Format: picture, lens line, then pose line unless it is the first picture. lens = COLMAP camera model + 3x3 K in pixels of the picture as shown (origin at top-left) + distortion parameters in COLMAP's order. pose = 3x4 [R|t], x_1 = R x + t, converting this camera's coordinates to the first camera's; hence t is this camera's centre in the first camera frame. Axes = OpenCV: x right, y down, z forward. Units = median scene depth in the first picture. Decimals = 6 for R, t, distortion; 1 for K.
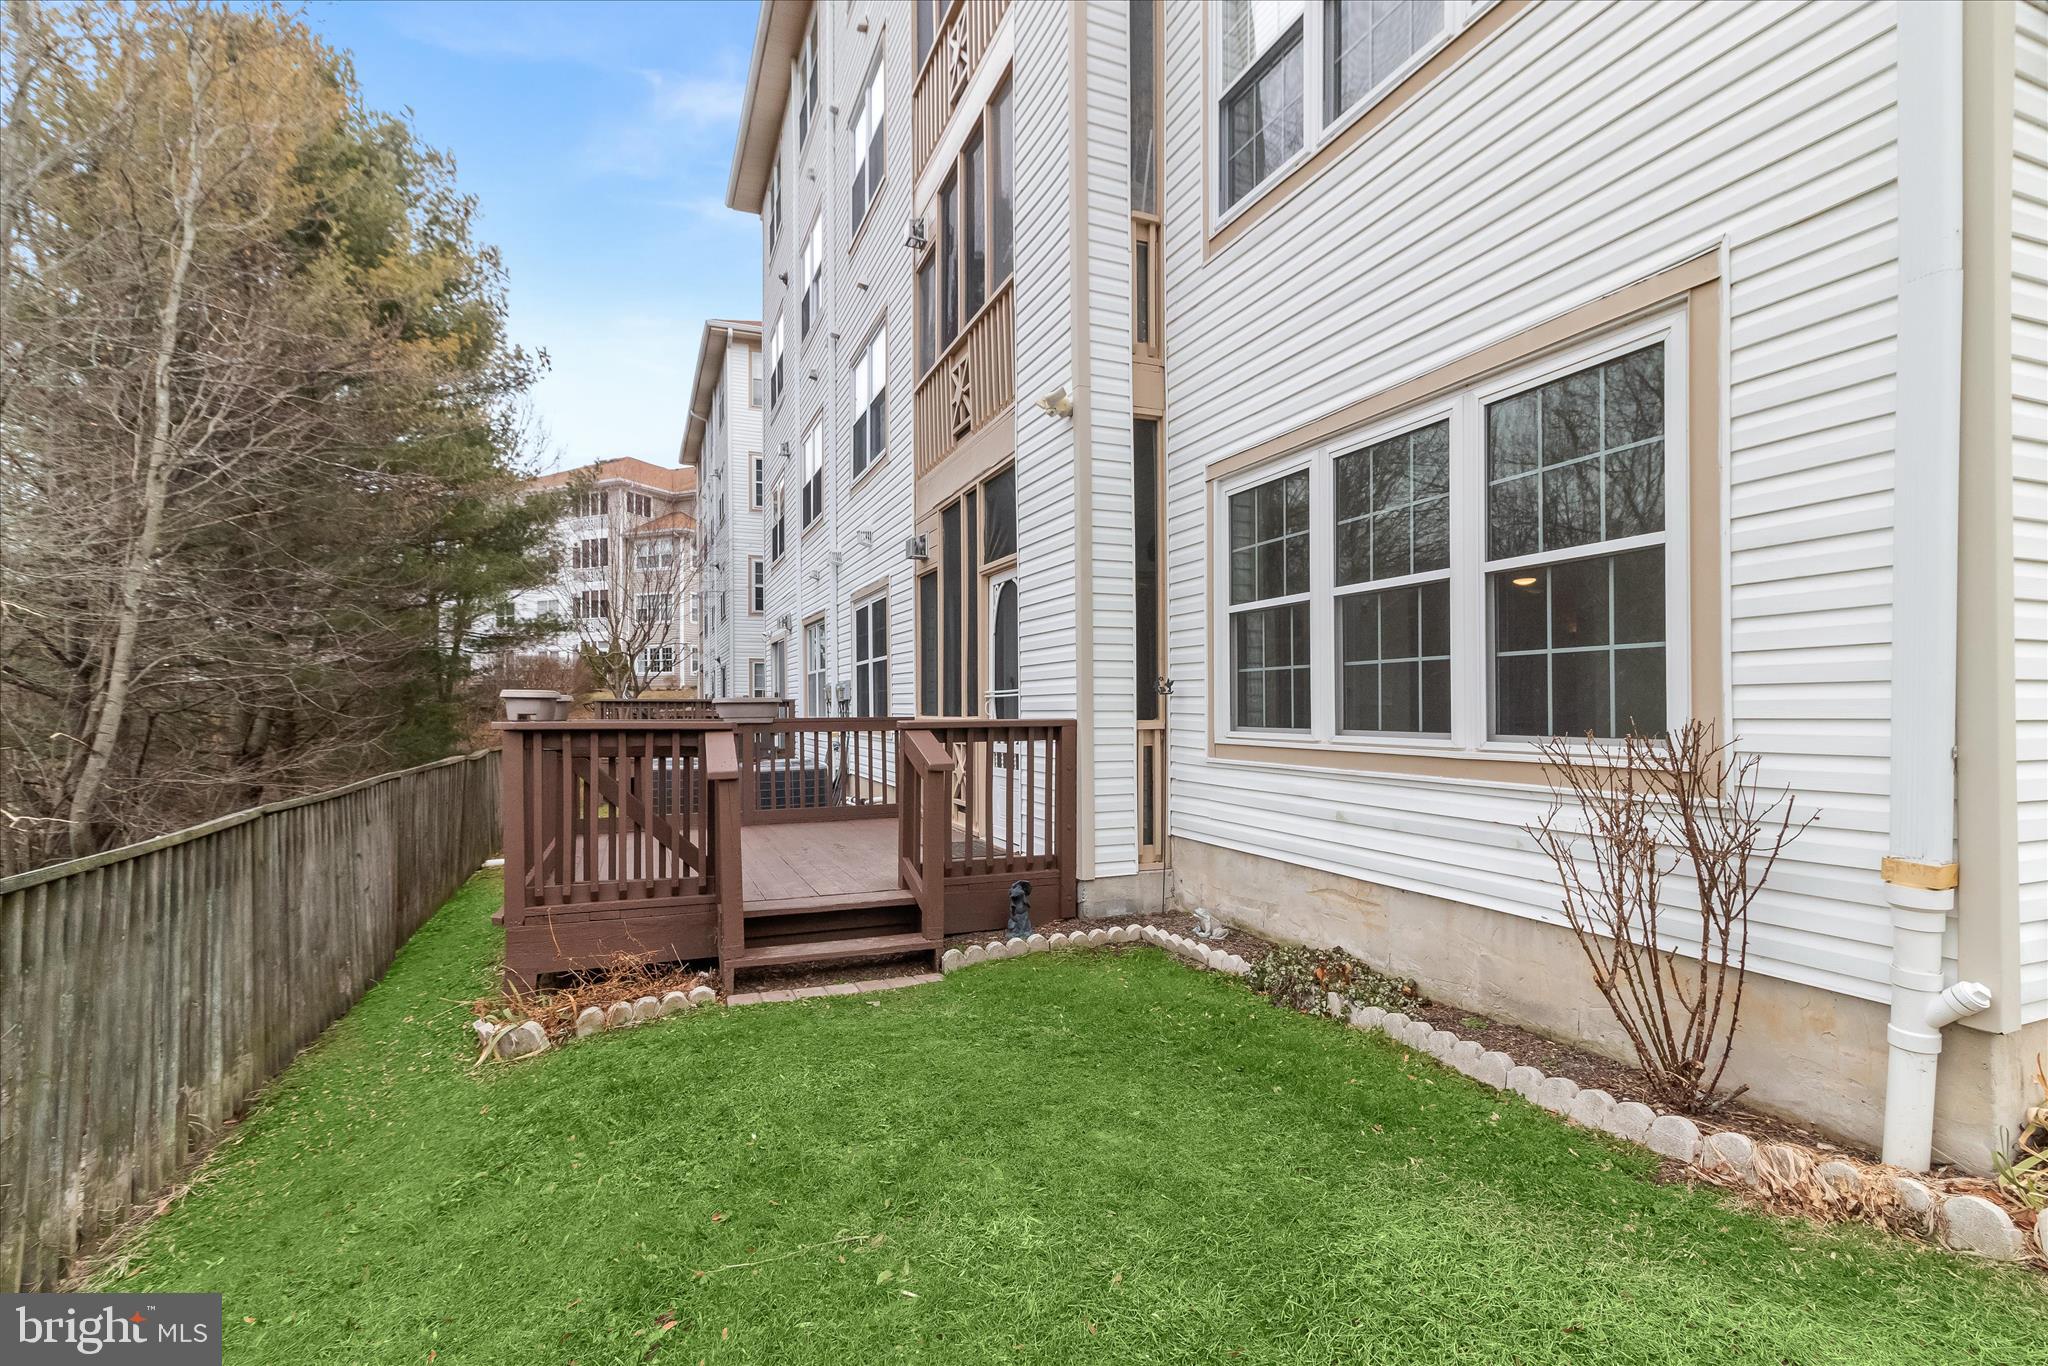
lens RADIAL K [[969.8, 0, 1027.8], [0, 969.8, 691.9], [0, 0, 1]] dist [0.003962, 0.002517]
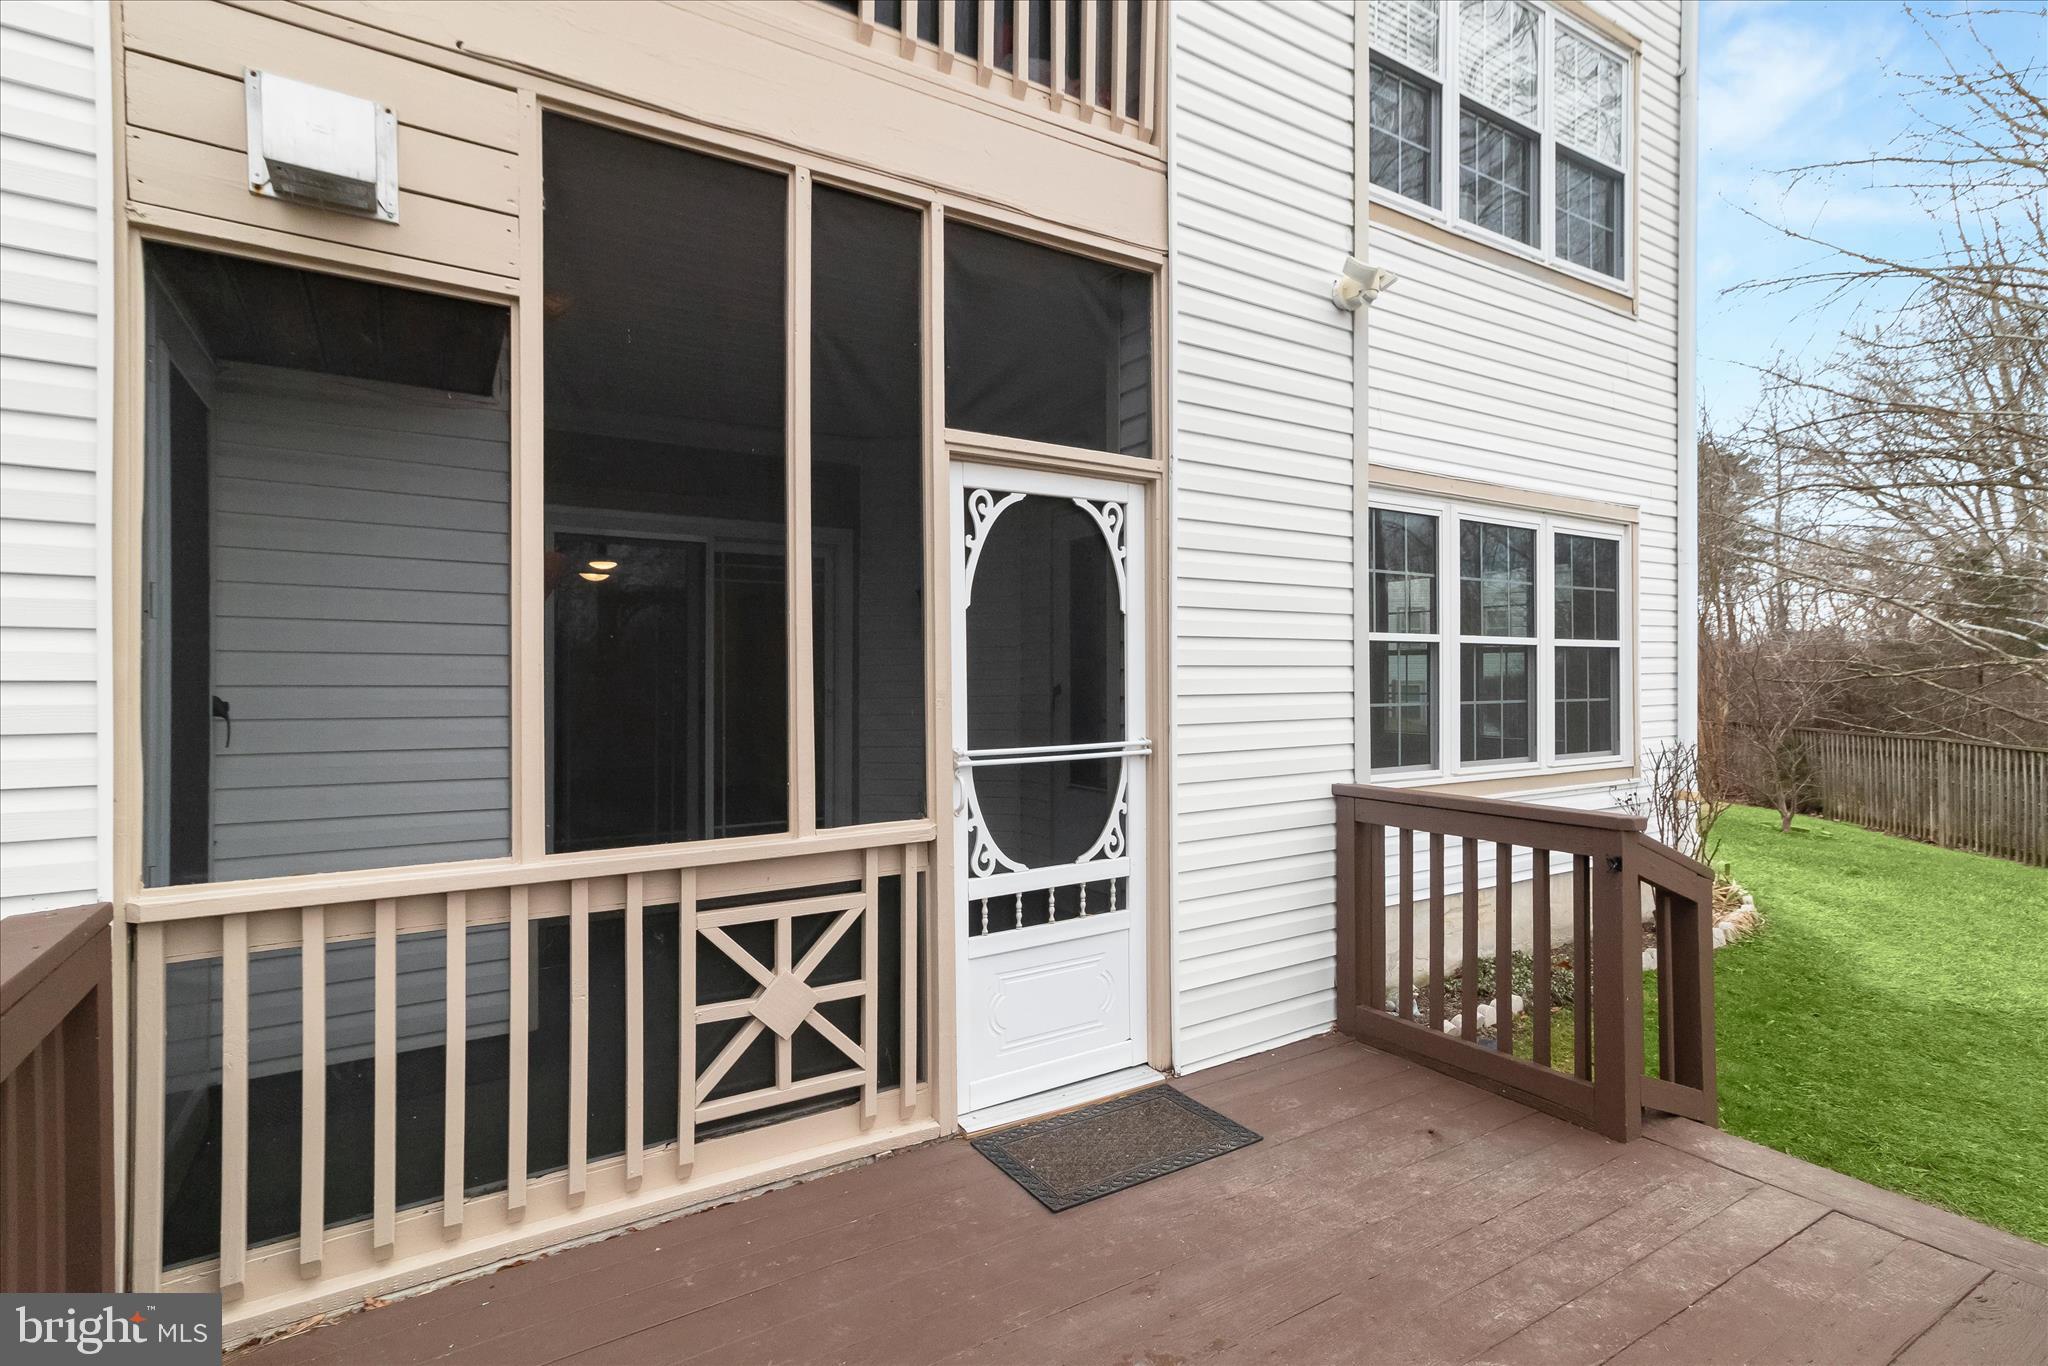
lens RADIAL K [[969.8, 0, 1029.1], [0, 969.8, 679.7], [0, 0, 1]] dist [0.003962, 0.002517]
pose [[-0.176911, -0.003858, 0.984219, -0.263433], [-0.014309, 0.999897, 0.001347, -0.018352], [-0.984123, -0.013845, -0.176948, 0.630851]]
